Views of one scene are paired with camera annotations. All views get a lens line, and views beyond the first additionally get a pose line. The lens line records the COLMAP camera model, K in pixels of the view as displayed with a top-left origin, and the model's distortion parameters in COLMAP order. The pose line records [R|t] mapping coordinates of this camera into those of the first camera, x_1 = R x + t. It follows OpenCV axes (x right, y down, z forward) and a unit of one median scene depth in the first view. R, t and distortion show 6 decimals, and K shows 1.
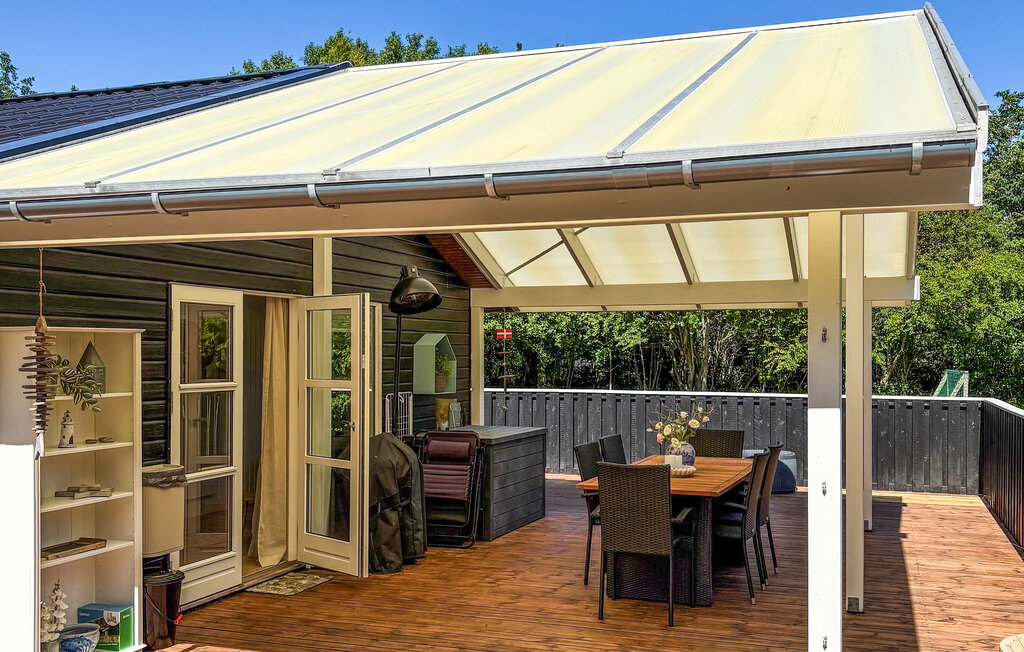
lens RADIAL K [[1034.6, 0, 512.0], [0, 1034.6, 326.0], [0, 0, 1]] dist [0.002616, -0.003867]
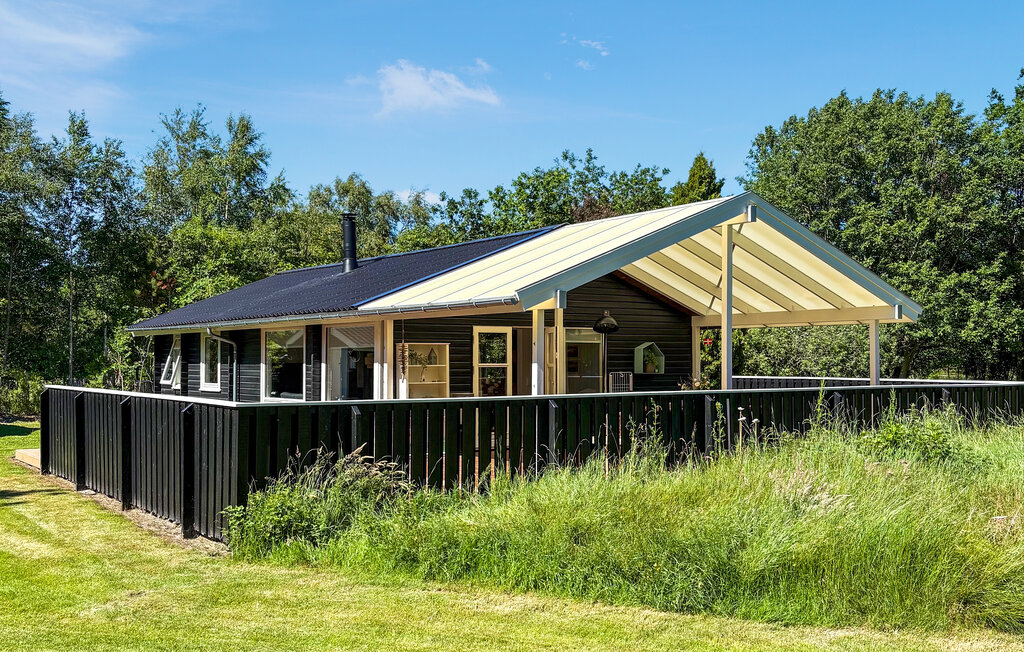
lens RADIAL K [[1034.6, 0, 512.0], [0, 1034.6, 326.0], [0, 0, 1]] dist [0.002616, -0.003867]
pose [[0.798397, -0.025433, -0.601595, 1.223762], [0.019279, 0.999675, -0.016676, 0.005740], [0.601823, 0.001716, 0.798627, -0.965108]]
